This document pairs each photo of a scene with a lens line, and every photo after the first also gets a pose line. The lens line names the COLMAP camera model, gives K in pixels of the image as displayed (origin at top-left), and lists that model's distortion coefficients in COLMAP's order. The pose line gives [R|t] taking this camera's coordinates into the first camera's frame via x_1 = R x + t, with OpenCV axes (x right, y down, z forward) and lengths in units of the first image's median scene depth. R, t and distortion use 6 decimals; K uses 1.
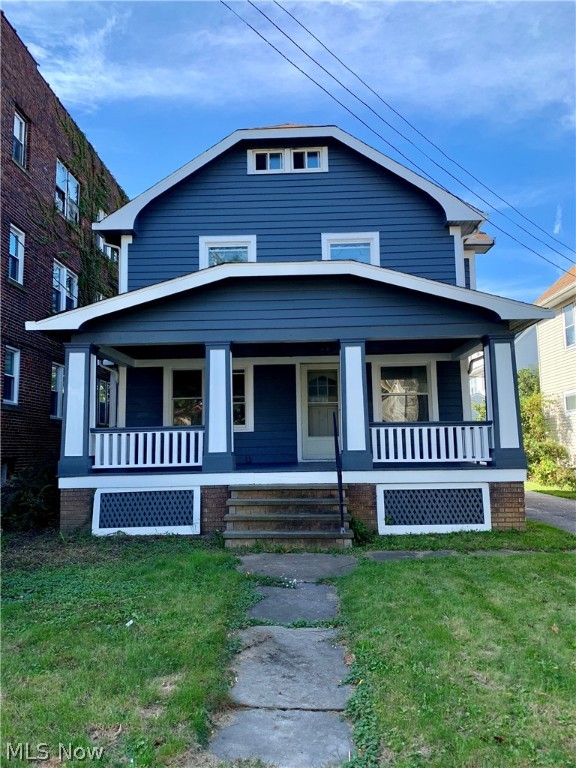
lens RADIAL K [[586.0, 0, 287.4], [0, 586.0, 384.1], [0, 0, 1]] dist [0.048194, -0.010717]
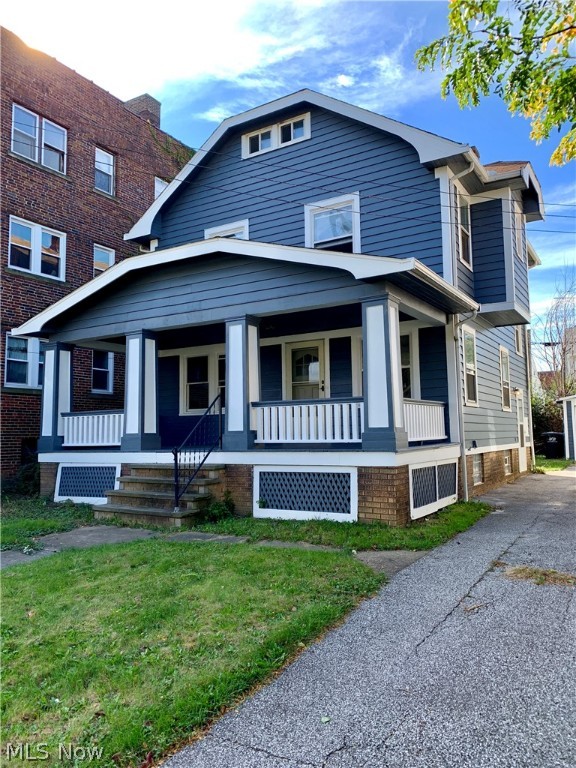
lens RADIAL K [[586.0, 0, 287.9], [0, 586.0, 380.4], [0, 0, 1]] dist [0.048194, -0.010717]
pose [[0.869676, -0.043368, -0.491713, 0.673789], [0.056023, 0.998369, 0.011033, 0.022781], [0.490433, -0.037142, 0.870687, 0.192518]]
